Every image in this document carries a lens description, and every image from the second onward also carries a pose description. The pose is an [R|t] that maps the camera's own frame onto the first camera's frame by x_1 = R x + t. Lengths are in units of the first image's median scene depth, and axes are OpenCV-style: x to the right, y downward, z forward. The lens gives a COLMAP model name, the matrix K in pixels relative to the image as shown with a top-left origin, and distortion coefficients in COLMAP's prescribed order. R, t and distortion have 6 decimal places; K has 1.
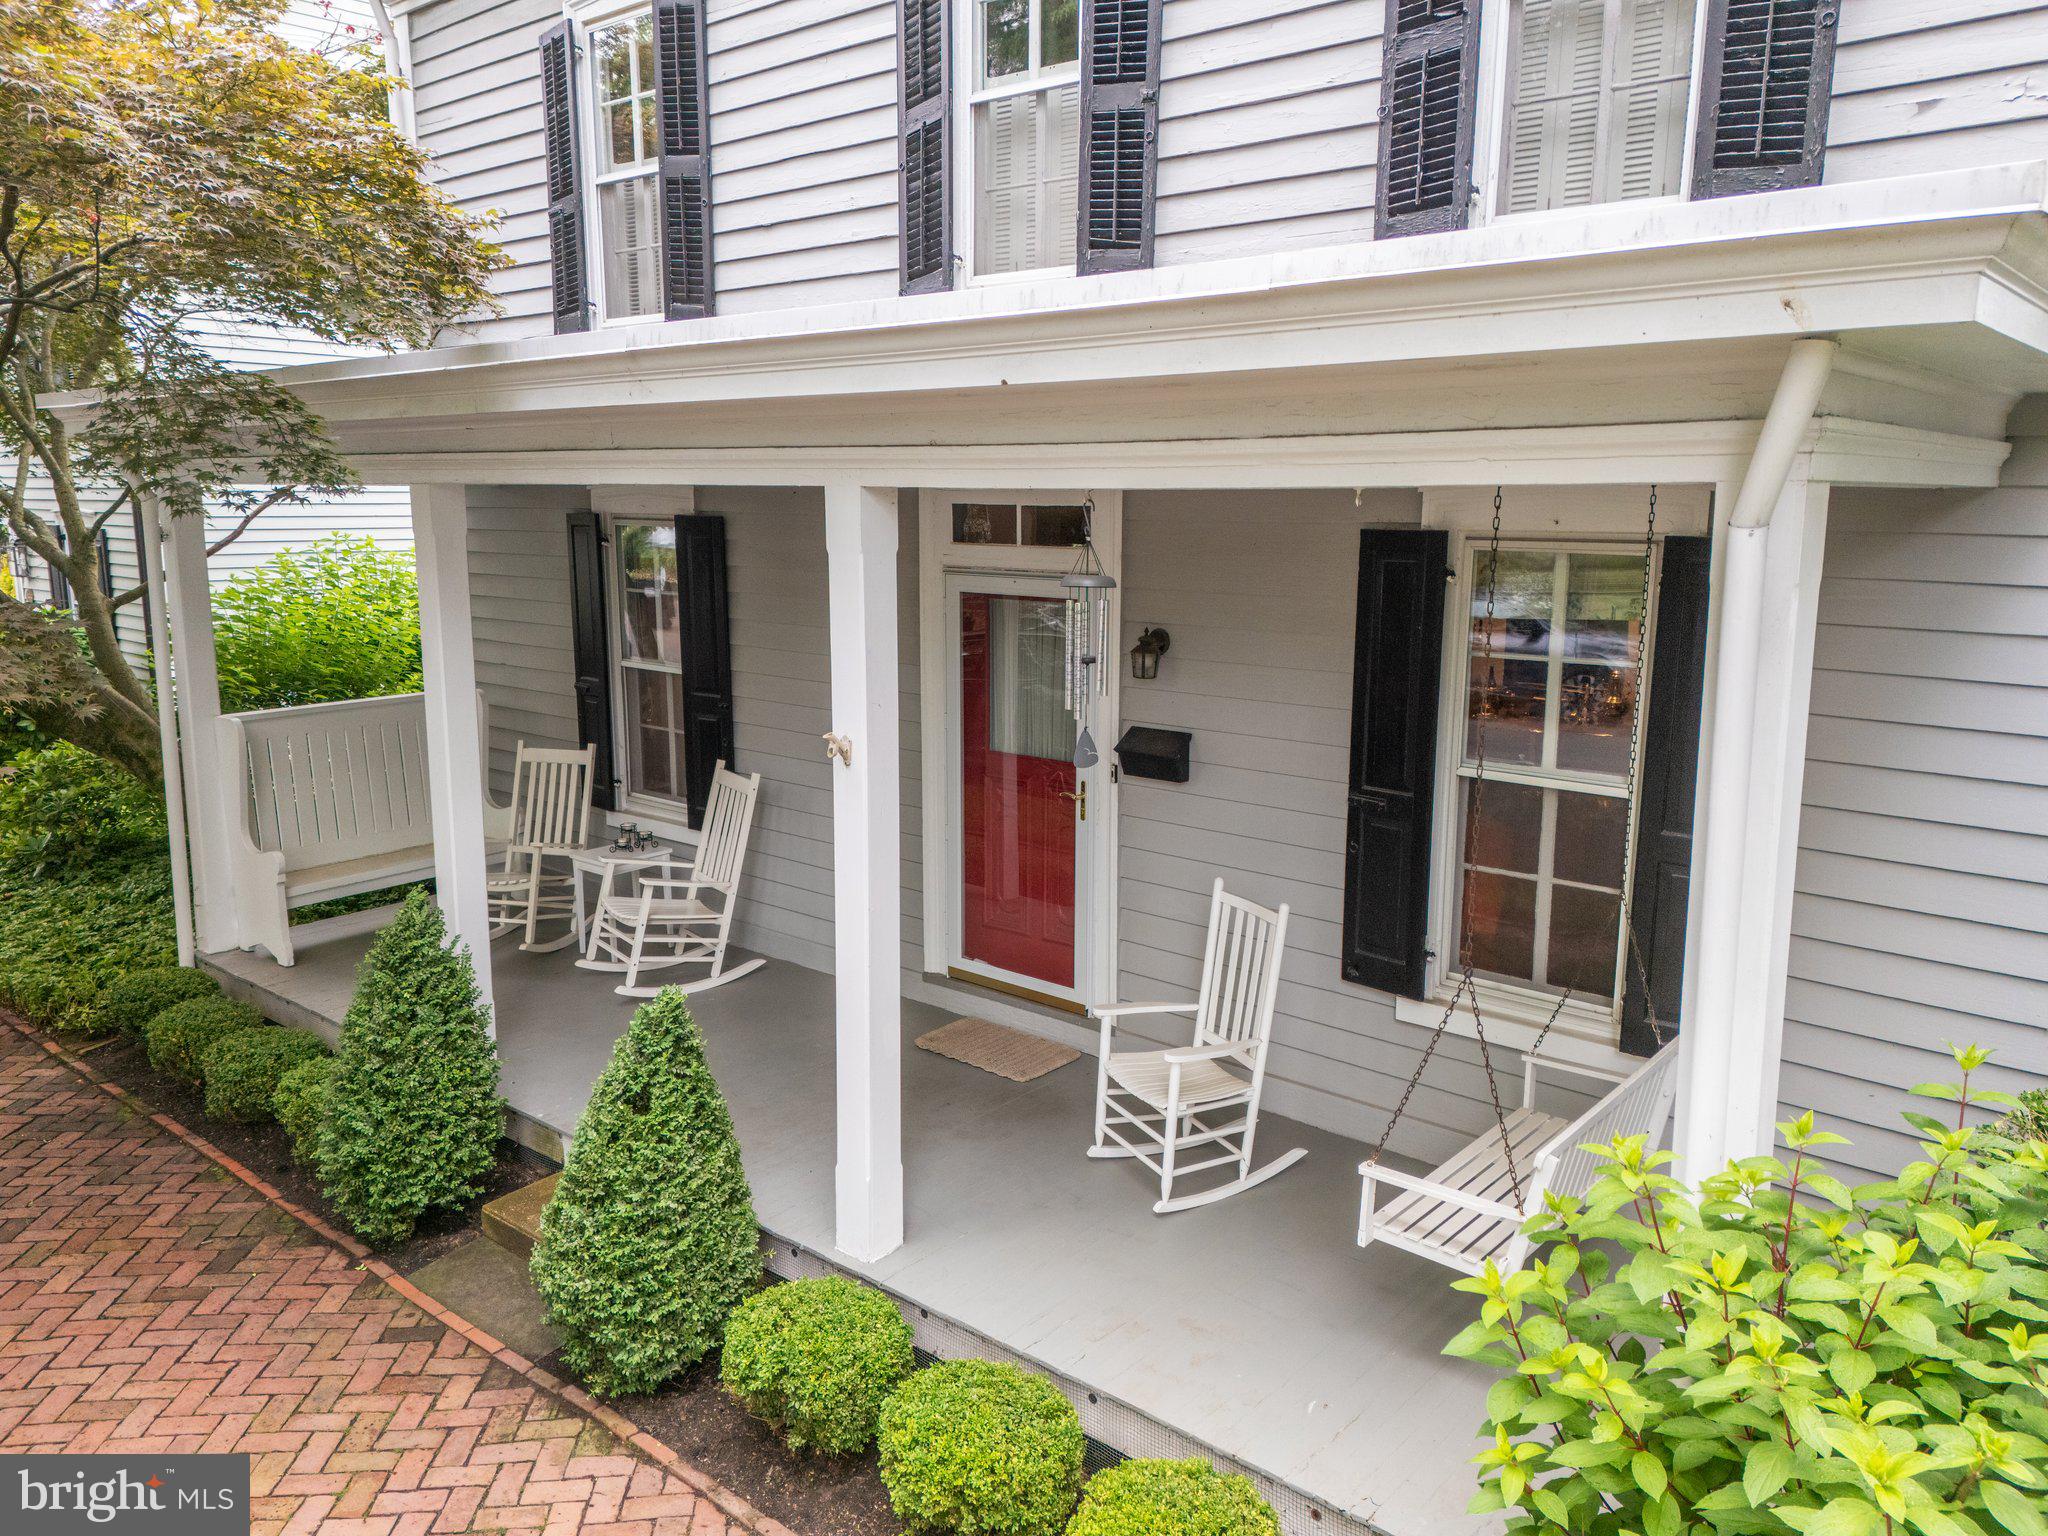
lens RADIAL K [[1508.8, 0, 1024.0], [0, 1508.8, 768.0], [0, 0, 1]] dist [0.113796, -0.109254]
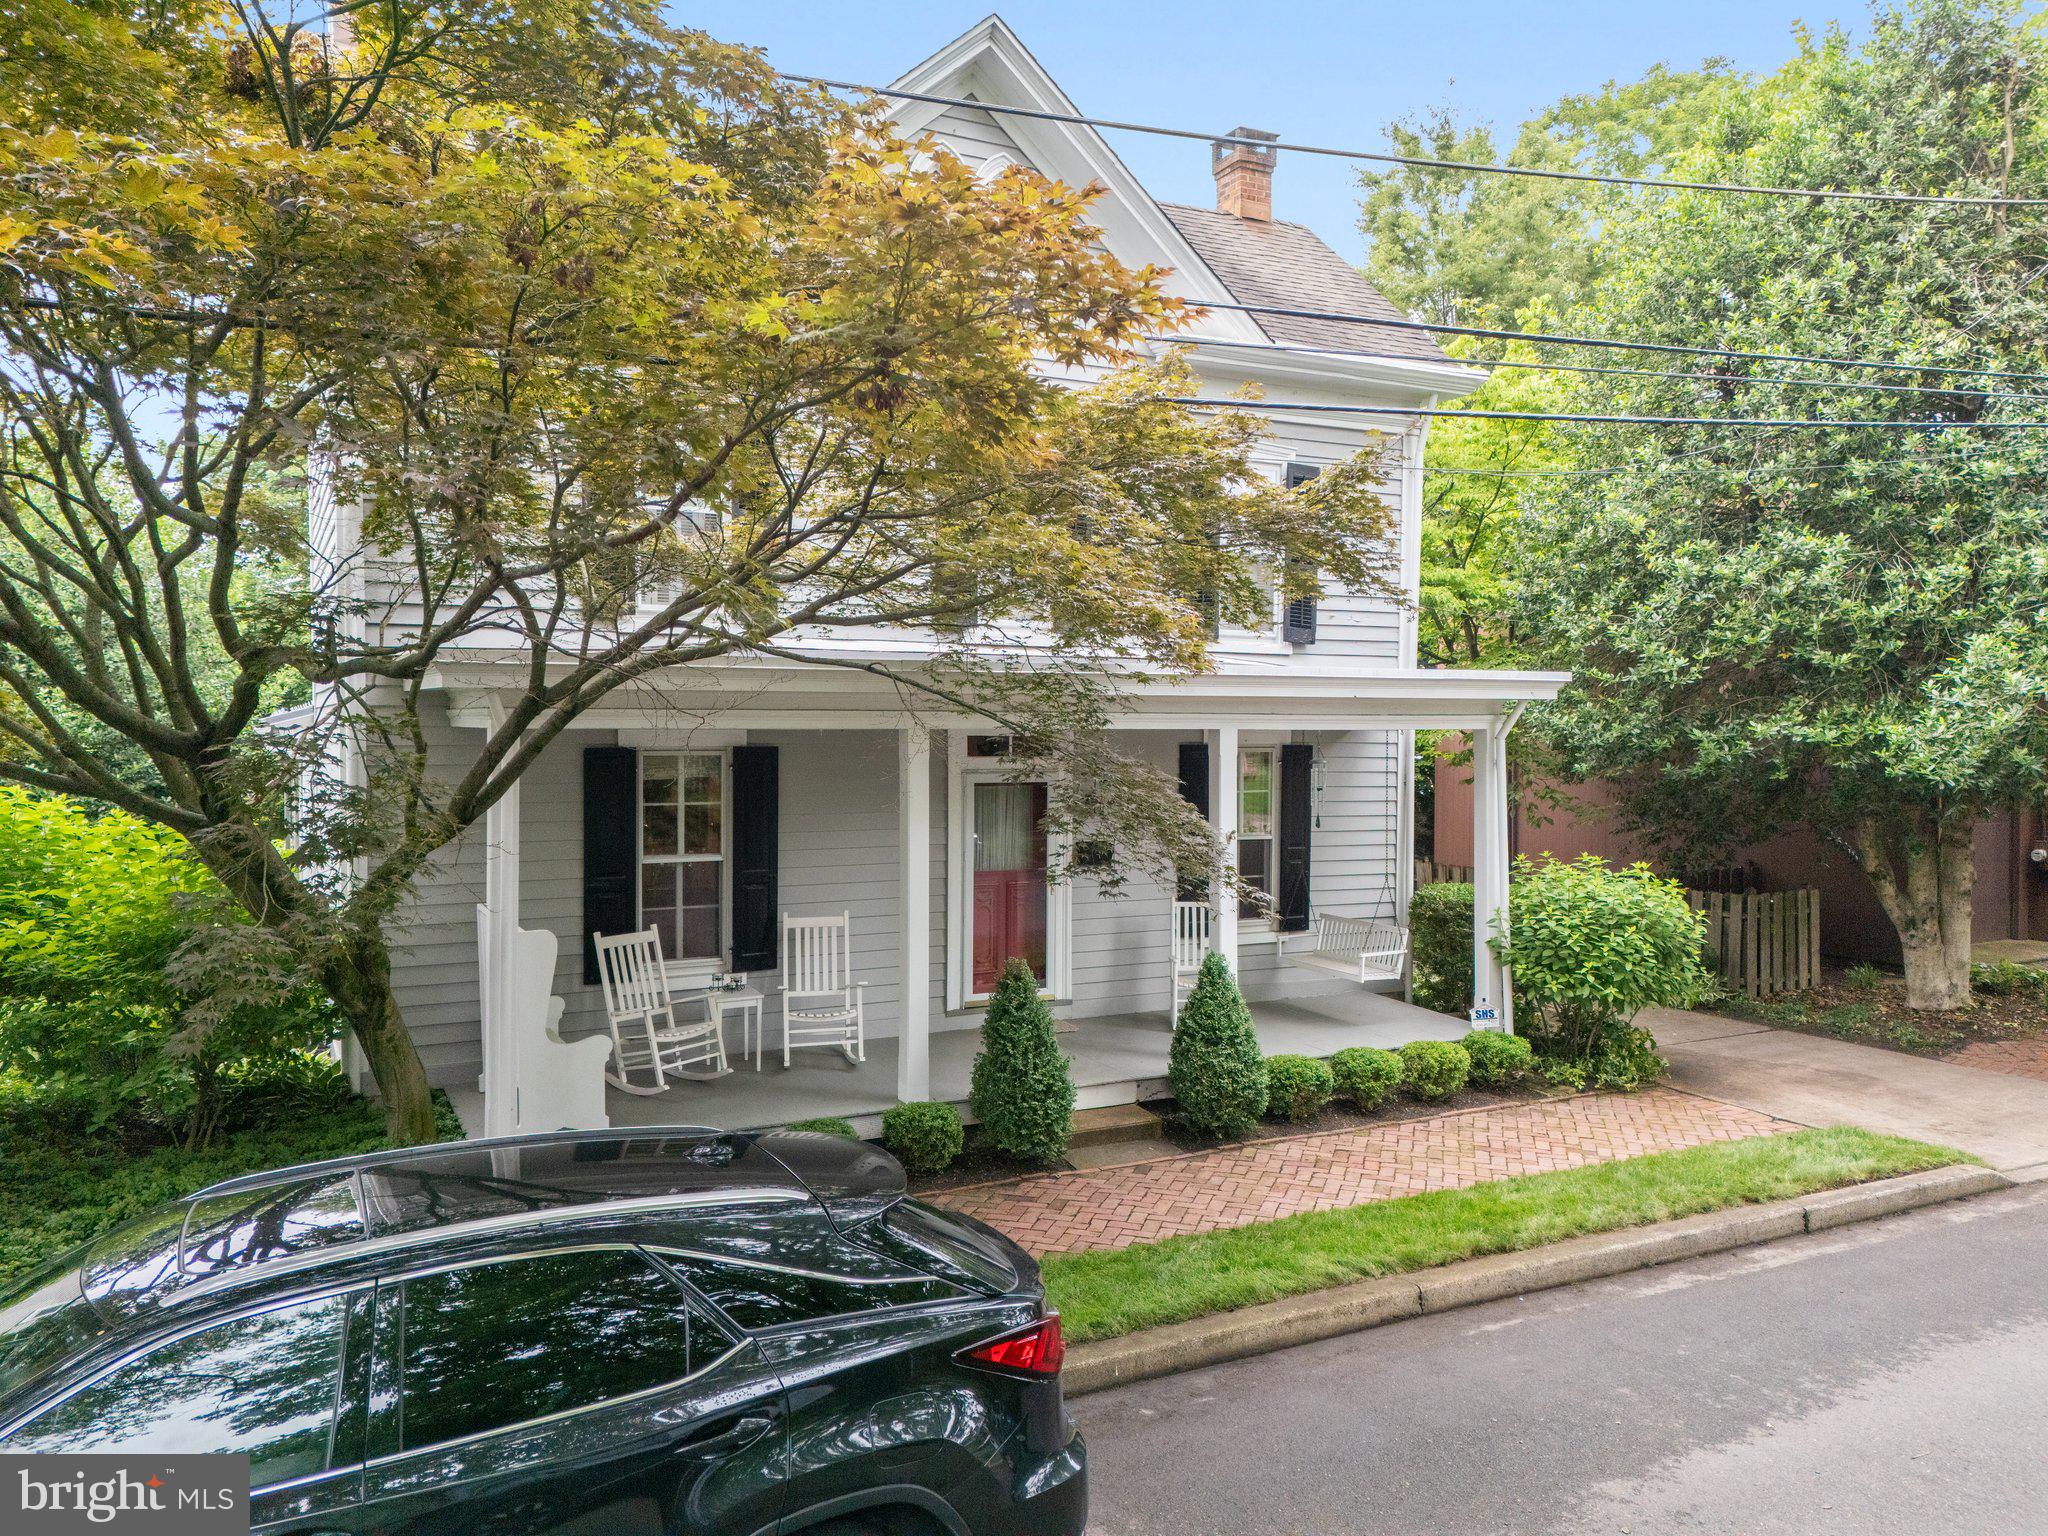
lens RADIAL K [[1508.8, 0, 1024.0], [0, 1508.8, 768.0], [0, 0, 1]] dist [0.113796, -0.109254]
pose [[0.368590, -0.031033, 0.929074, -1.972737], [0.159588, 0.986717, -0.030355, -0.082931], [-0.915791, 0.159458, 0.368646, 0.323757]]
